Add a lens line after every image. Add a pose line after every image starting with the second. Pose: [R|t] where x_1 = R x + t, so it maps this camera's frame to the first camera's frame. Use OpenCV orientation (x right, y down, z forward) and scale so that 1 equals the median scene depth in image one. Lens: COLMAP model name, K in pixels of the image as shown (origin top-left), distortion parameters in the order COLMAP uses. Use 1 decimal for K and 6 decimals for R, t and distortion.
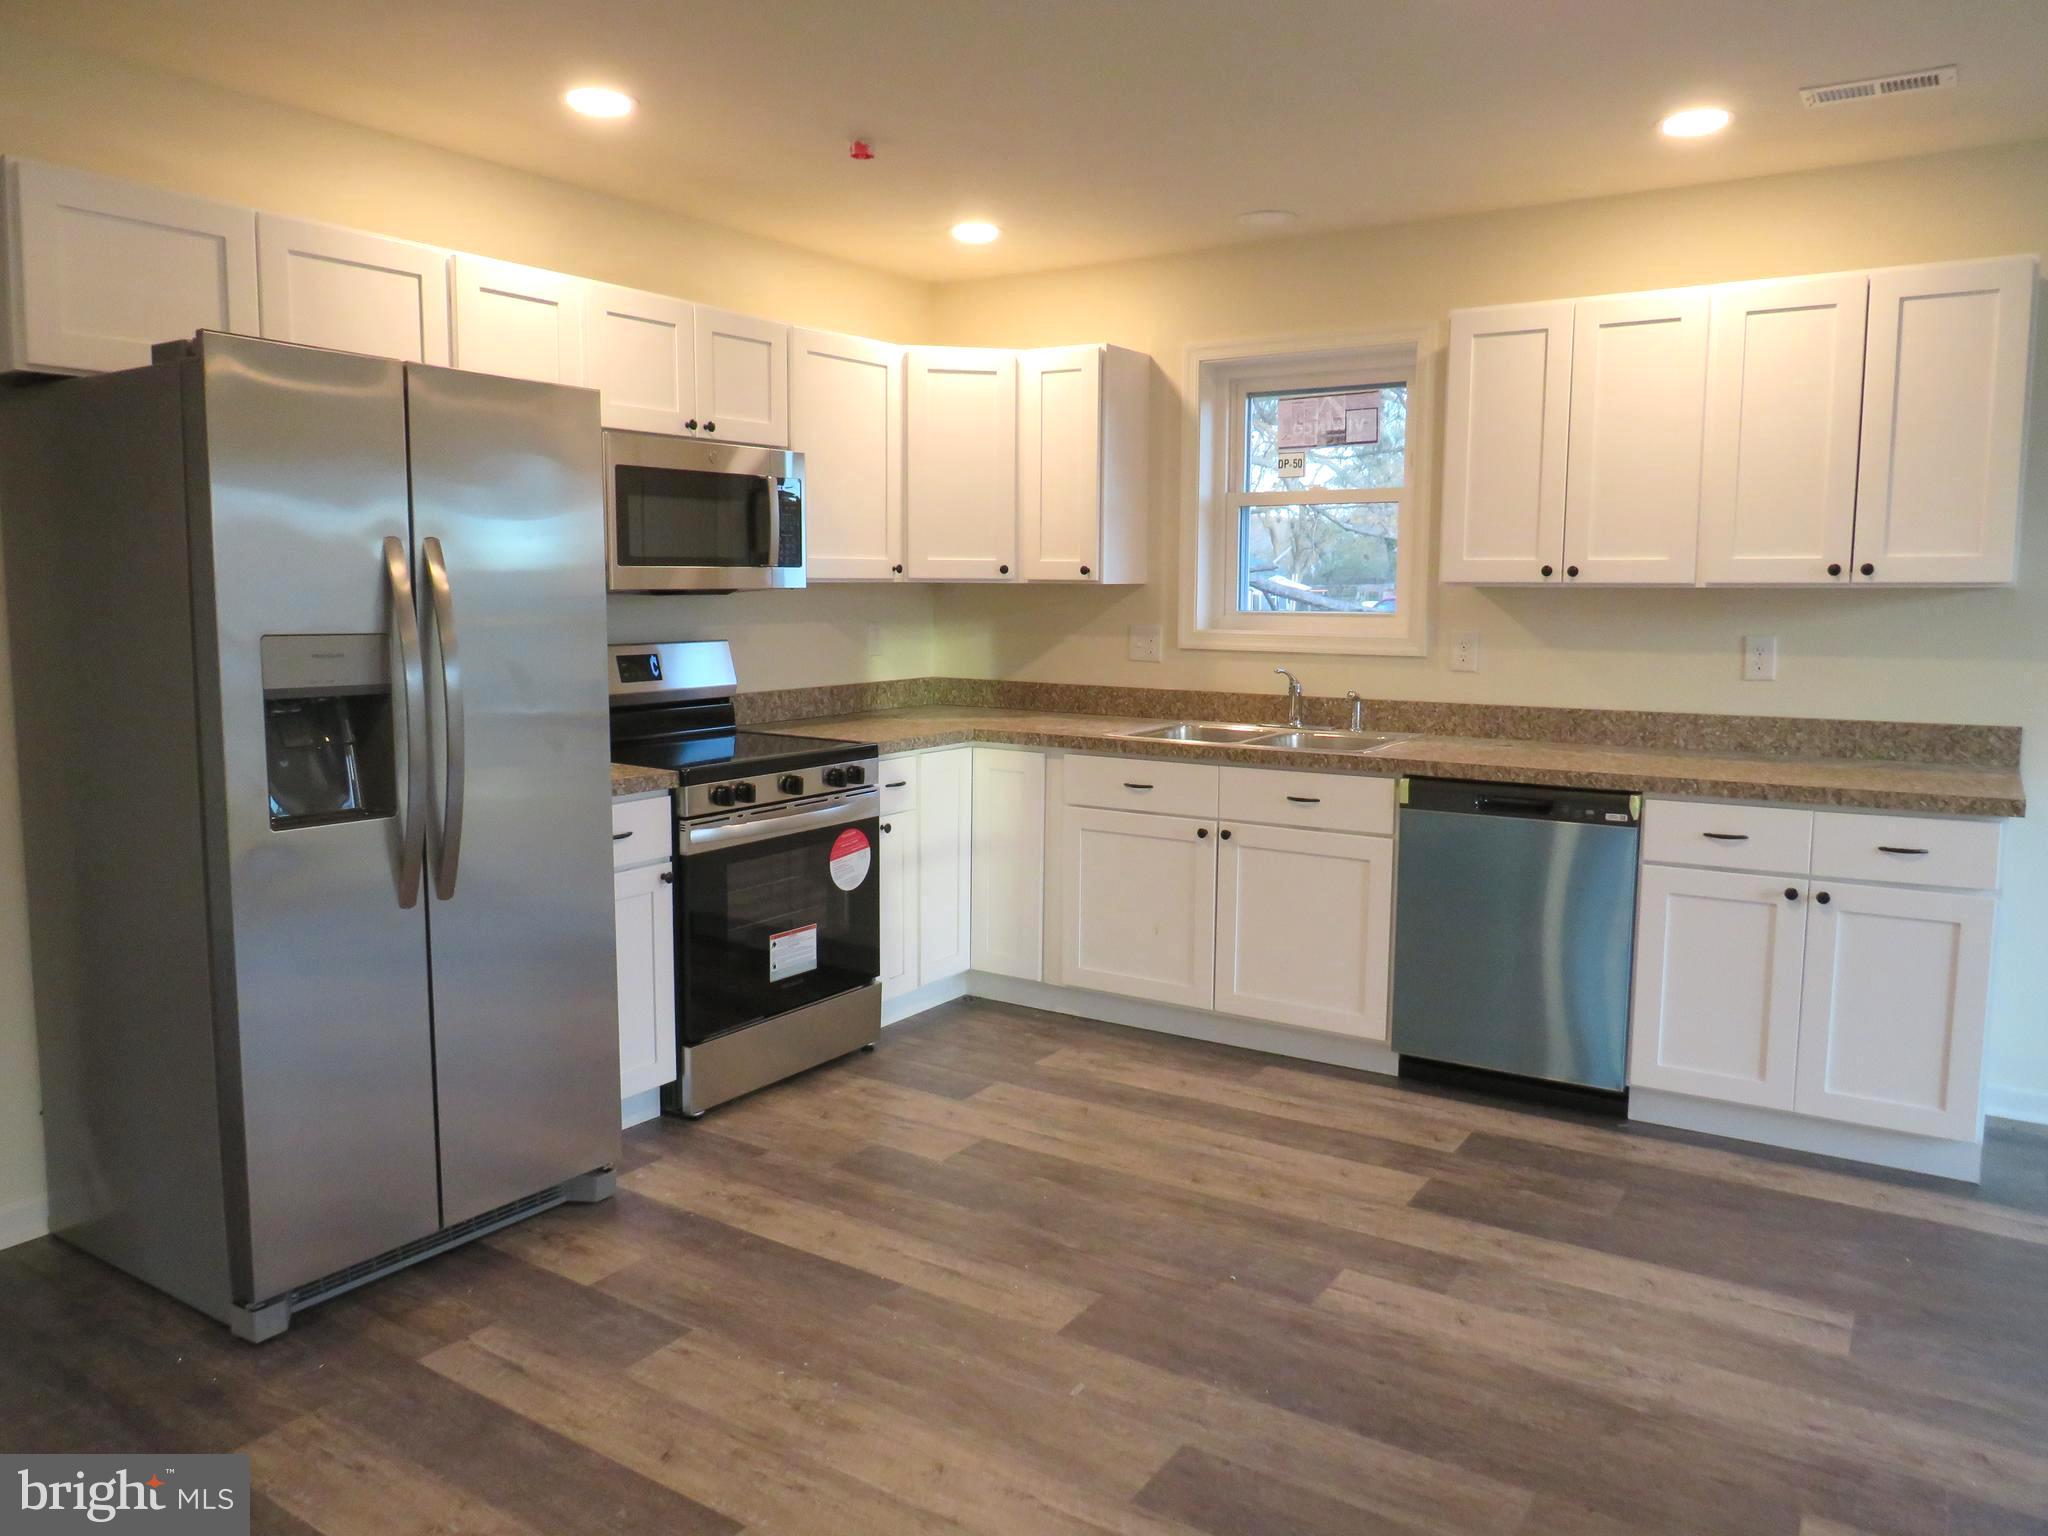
lens RADIAL K [[1450.9, 0, 1007.7], [0, 1450.9, 774.8], [0, 0, 1]] dist [-0.025373, 0.008978]
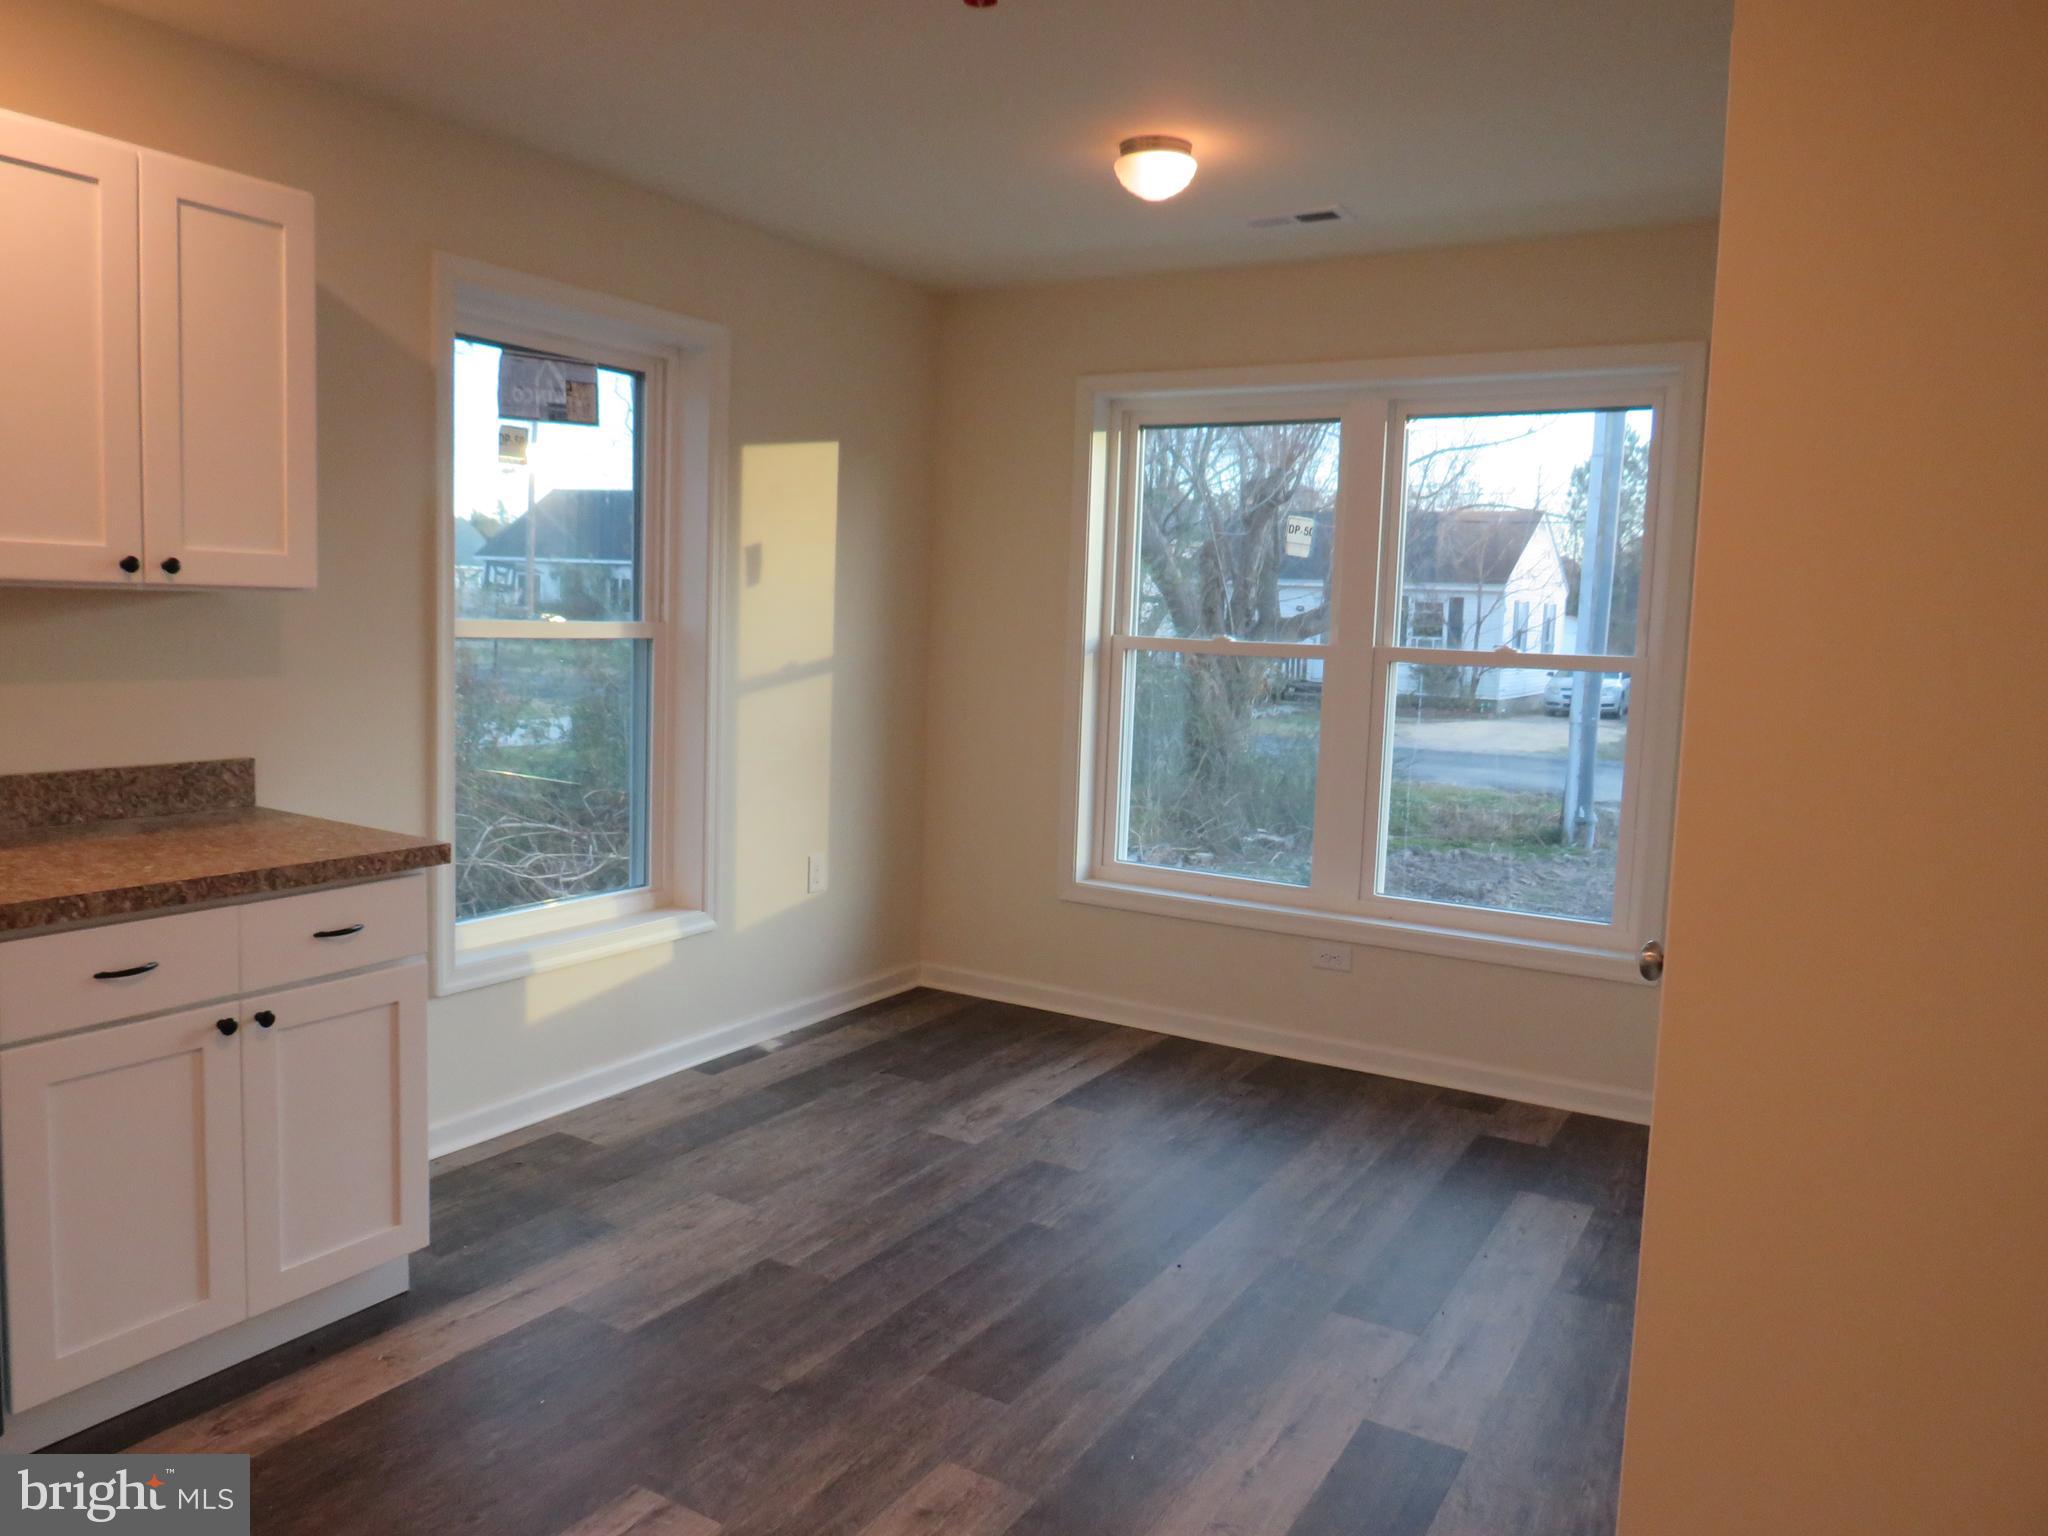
lens RADIAL K [[1450.9, 0, 1012.0], [0, 1450.9, 768.1], [0, 0, 1]] dist [-0.025373, 0.008978]
pose [[-0.051576, -0.108139, 0.992797, -0.154377], [0.090371, 0.989536, 0.112479, -0.082492], [-0.994572, 0.095521, -0.041264, 0.598723]]
